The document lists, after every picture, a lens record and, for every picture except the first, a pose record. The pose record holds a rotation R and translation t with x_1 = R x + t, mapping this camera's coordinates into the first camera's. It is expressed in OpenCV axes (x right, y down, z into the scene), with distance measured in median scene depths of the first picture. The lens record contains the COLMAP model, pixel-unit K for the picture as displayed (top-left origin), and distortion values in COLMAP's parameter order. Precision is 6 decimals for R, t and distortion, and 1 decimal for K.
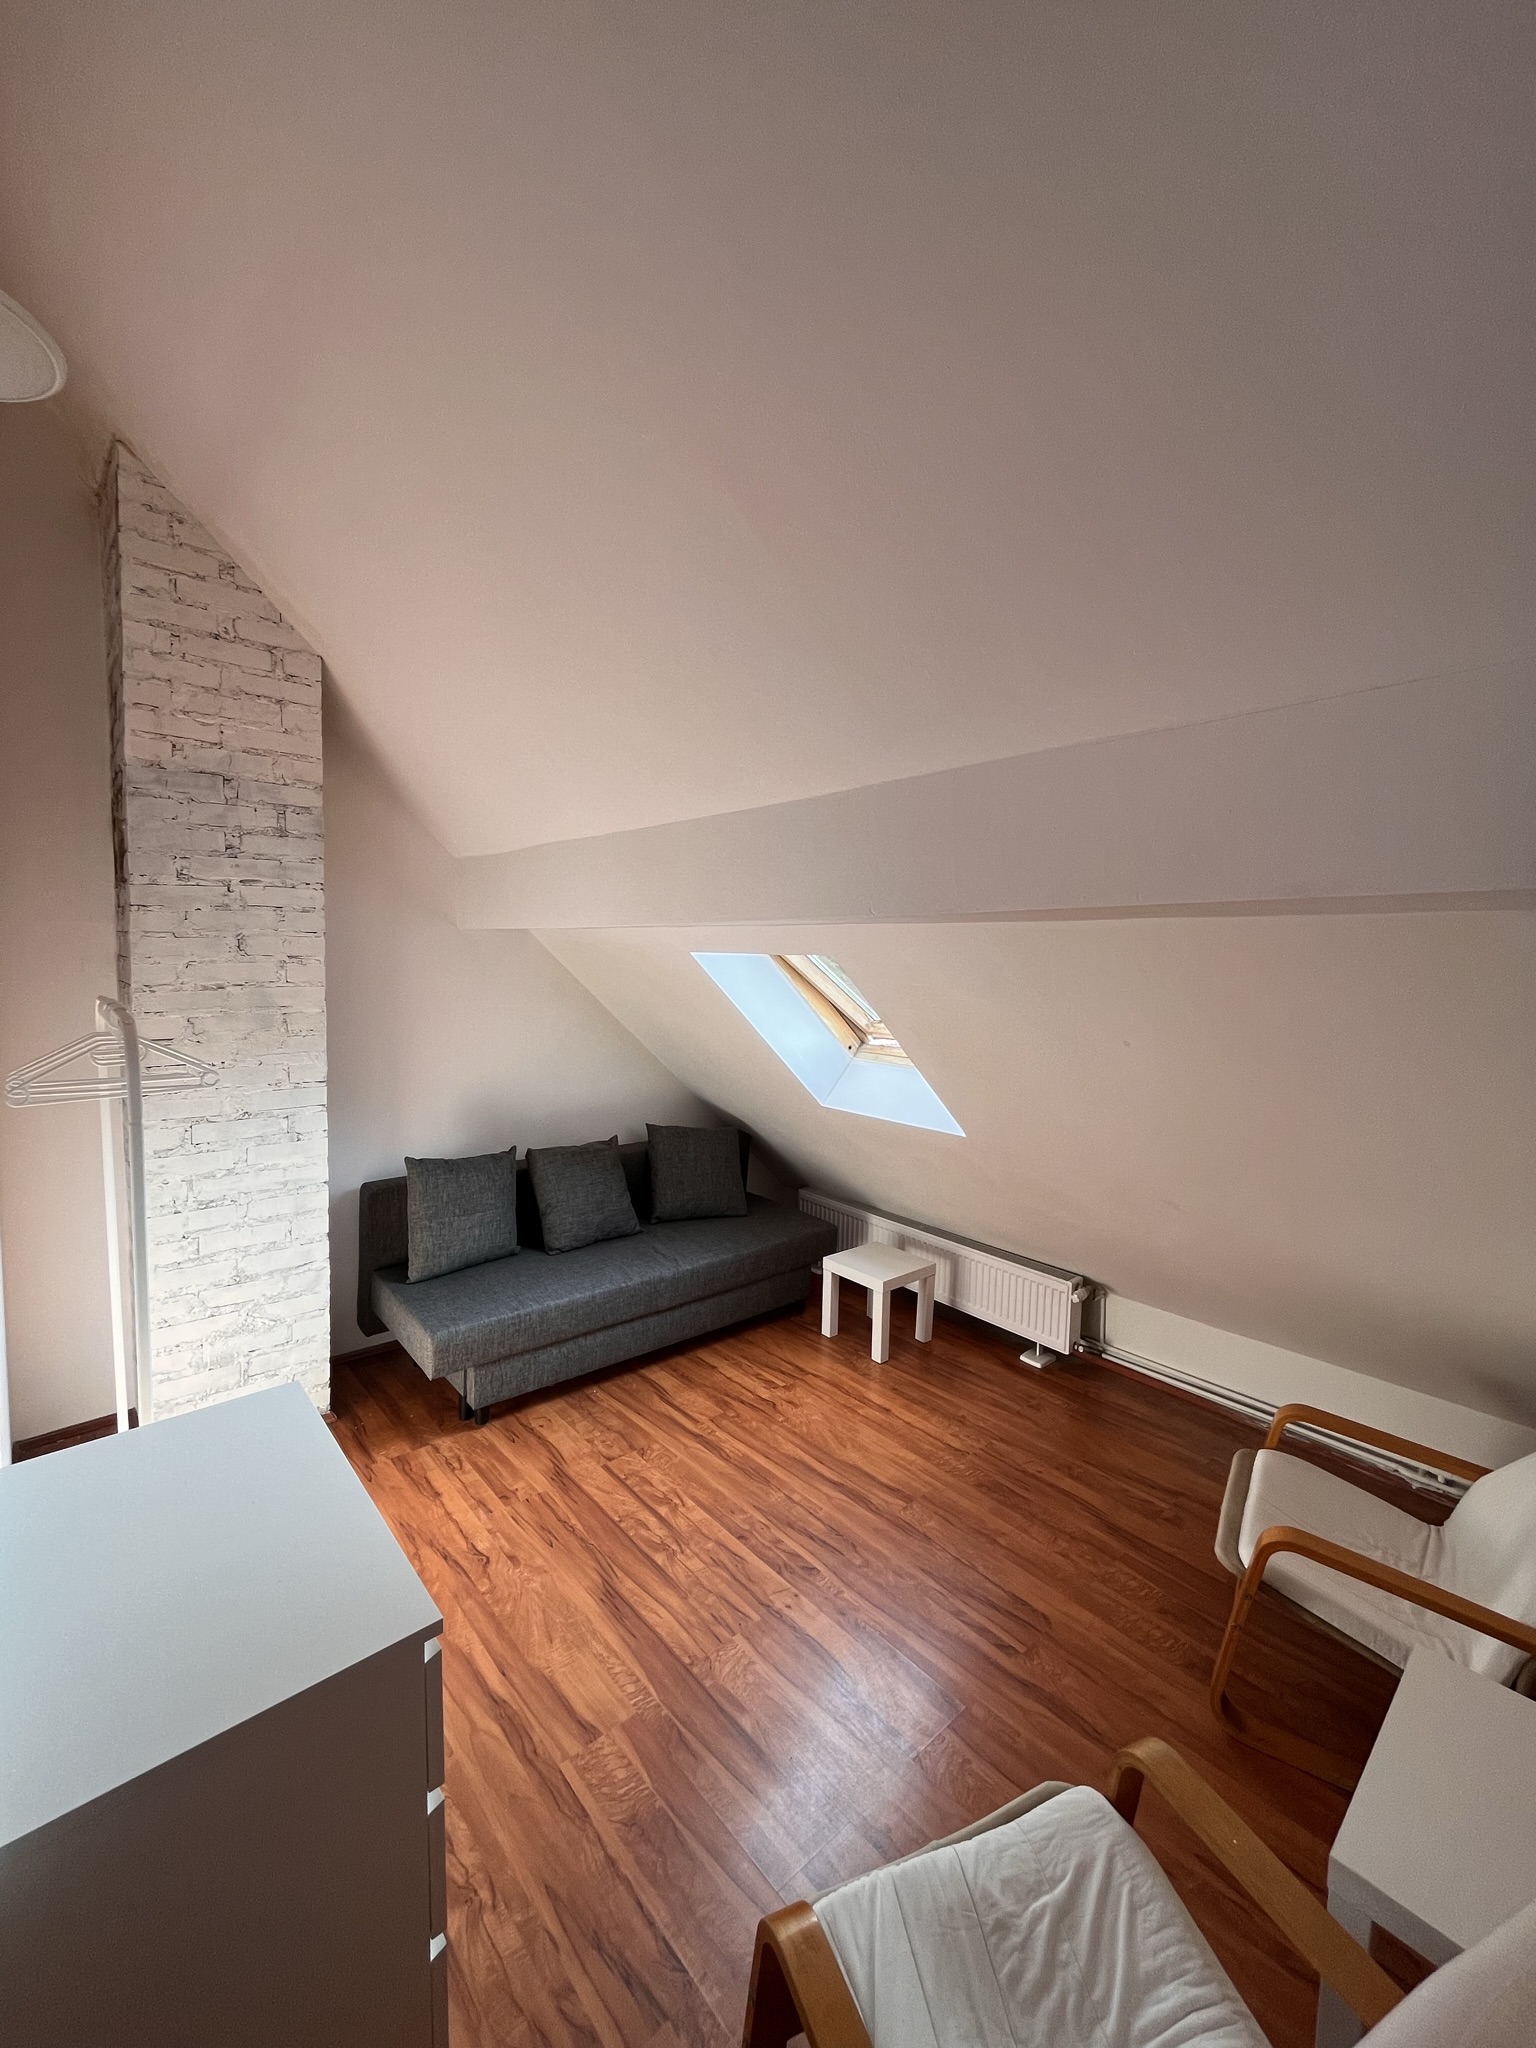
lens RADIAL K [[834.9, 0, 766.0], [0, 834.9, 1017.5], [0, 0, 1]] dist [-0.003867, 0.000115]
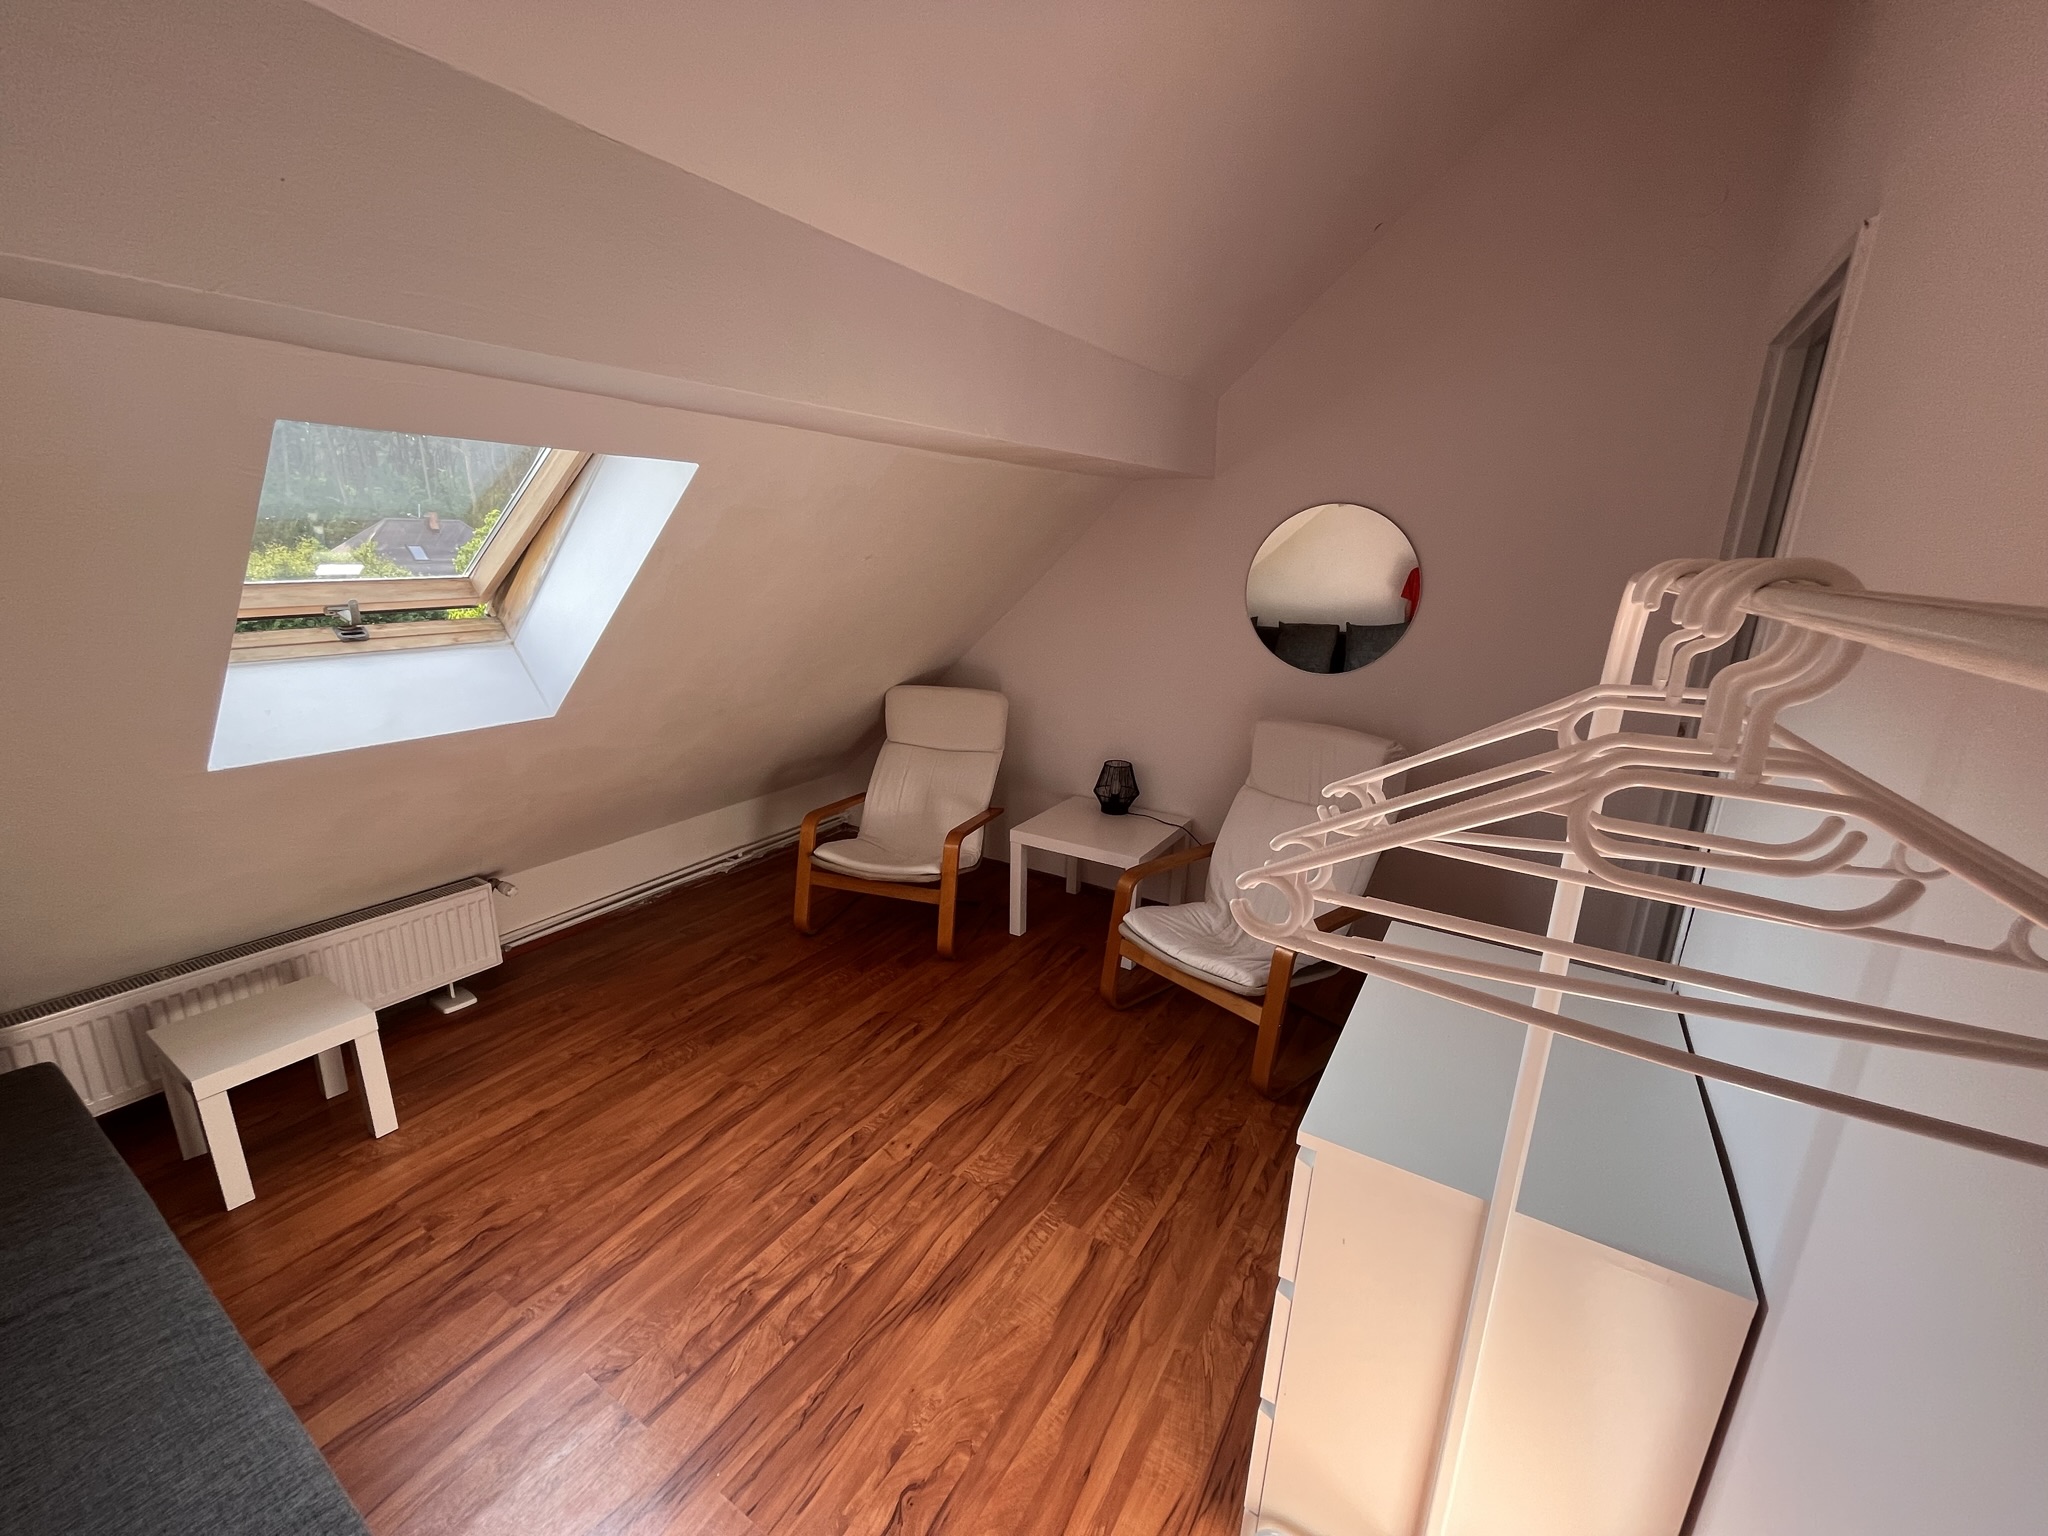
lens RADIAL K [[834.9, 0, 1014.0], [0, 834.9, 769.0], [0, 0, 1]] dist [-0.003867, 0.000115]
pose [[-0.283581, -0.276482, 0.918226, -0.659518], [0.046942, 0.952384, 0.301265, -0.026576], [-0.957799, 0.128537, -0.257099, 0.869624]]
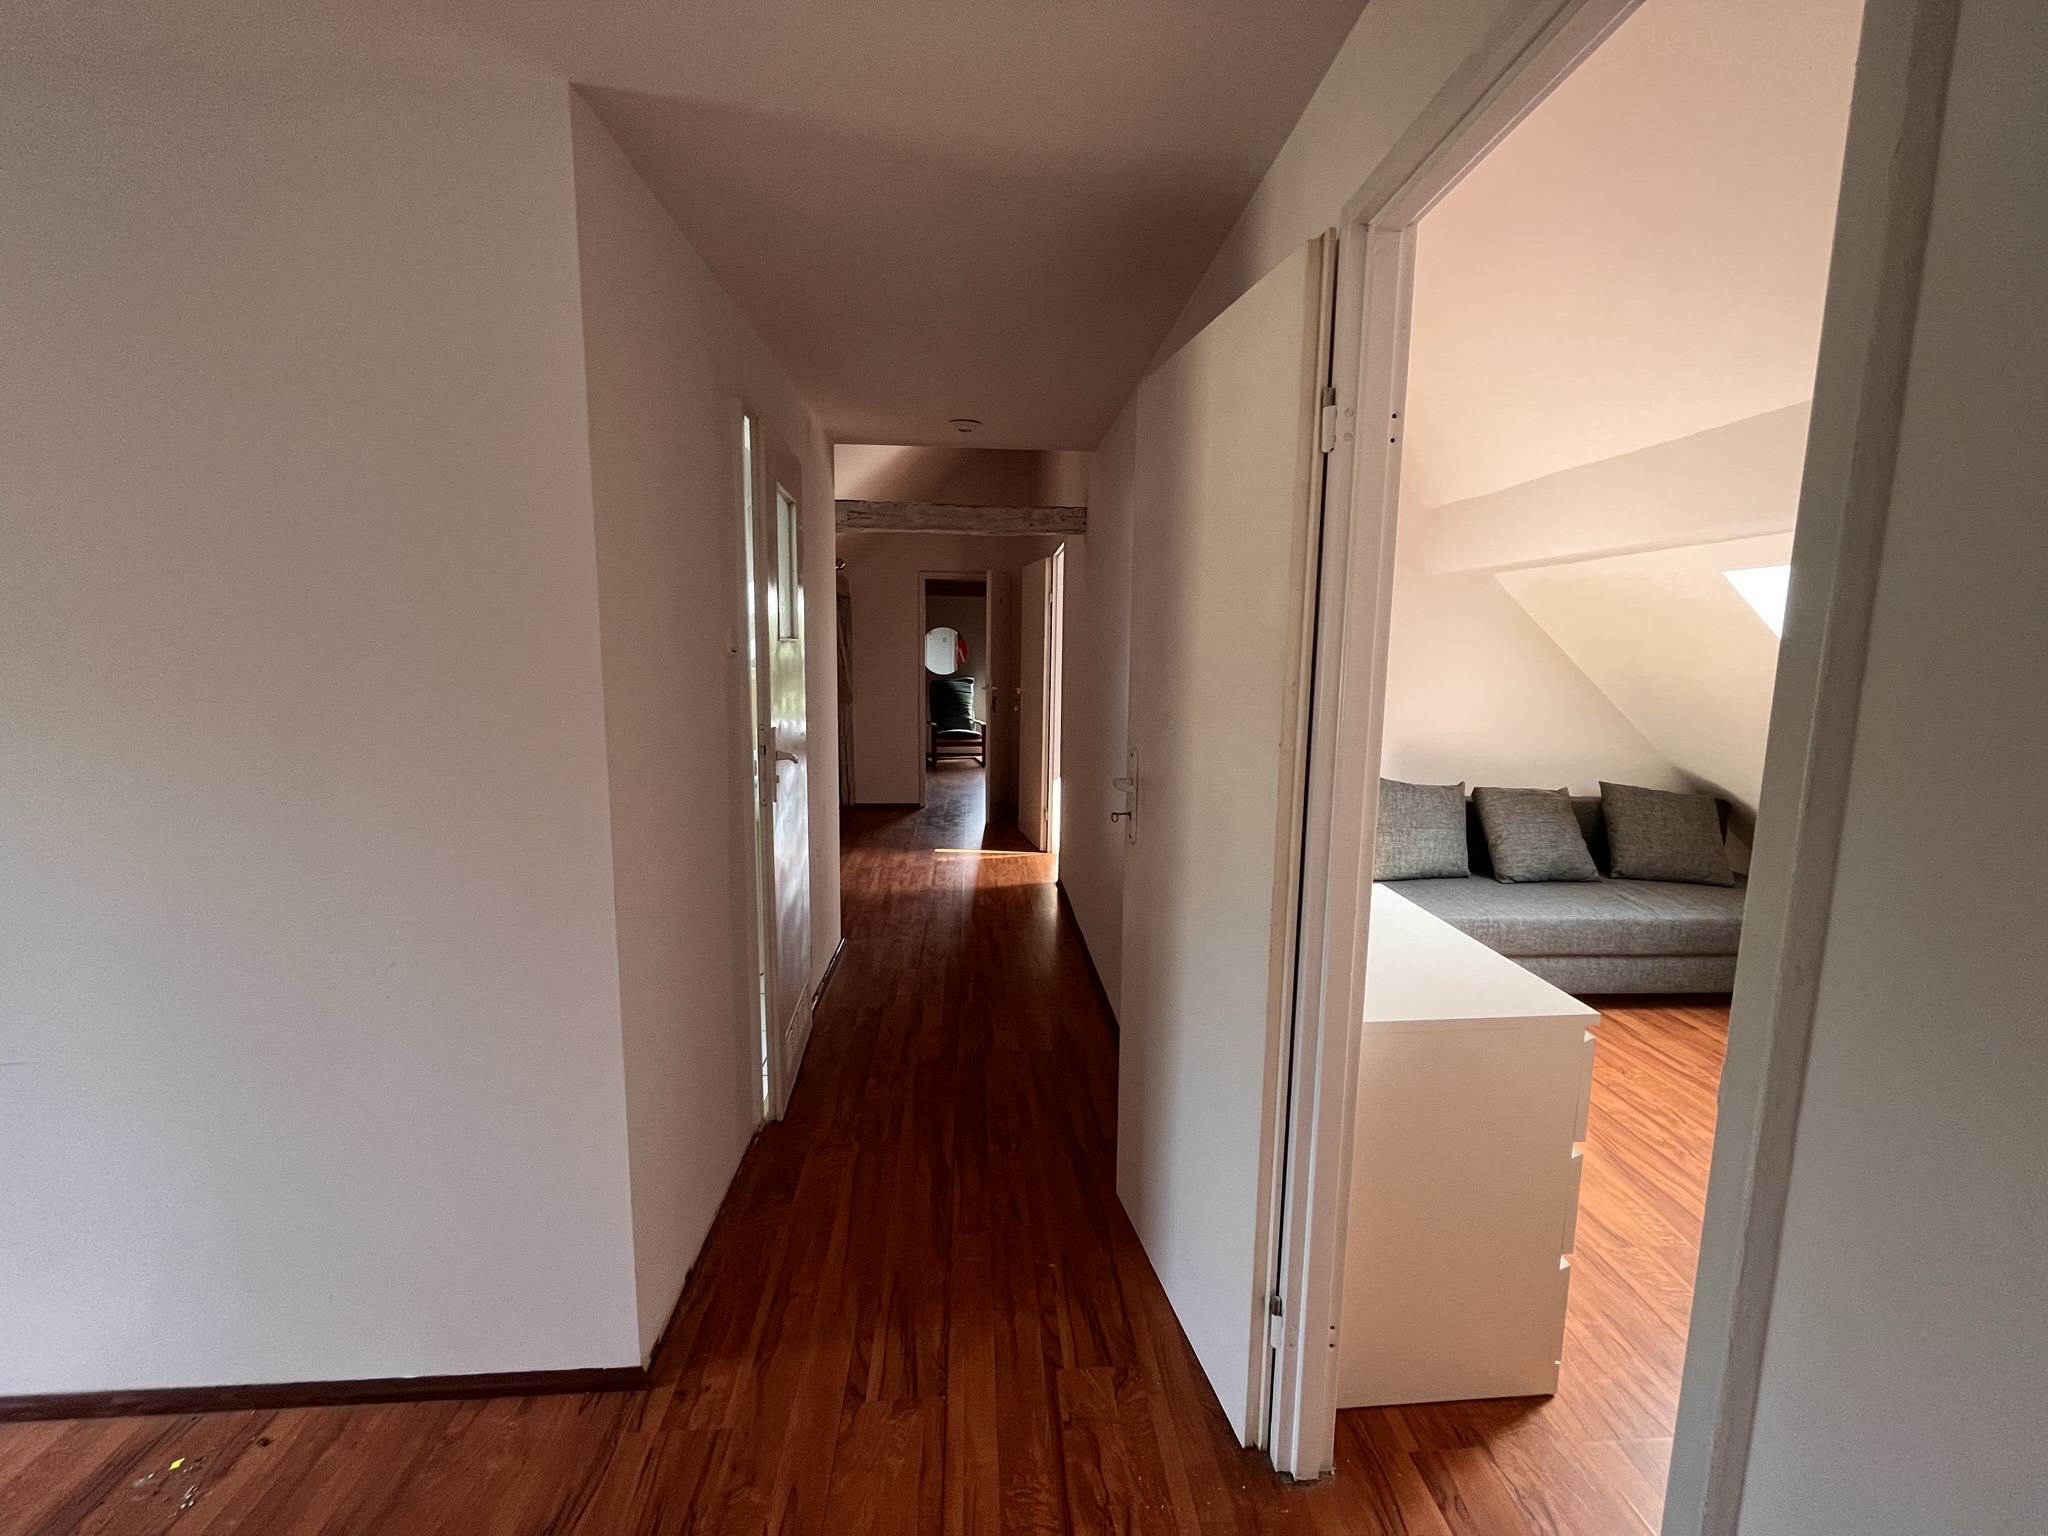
lens RADIAL K [[834.9, 0, 1027.9], [0, 834.9, 760.4], [0, 0, 1]] dist [-0.003867, 0.000115]
pose [[0.794790, 0.069854, -0.602851, -0.144947], [-0.041972, 0.997302, 0.060226, 0.120065], [0.605431, -0.022564, 0.795578, -0.243677]]
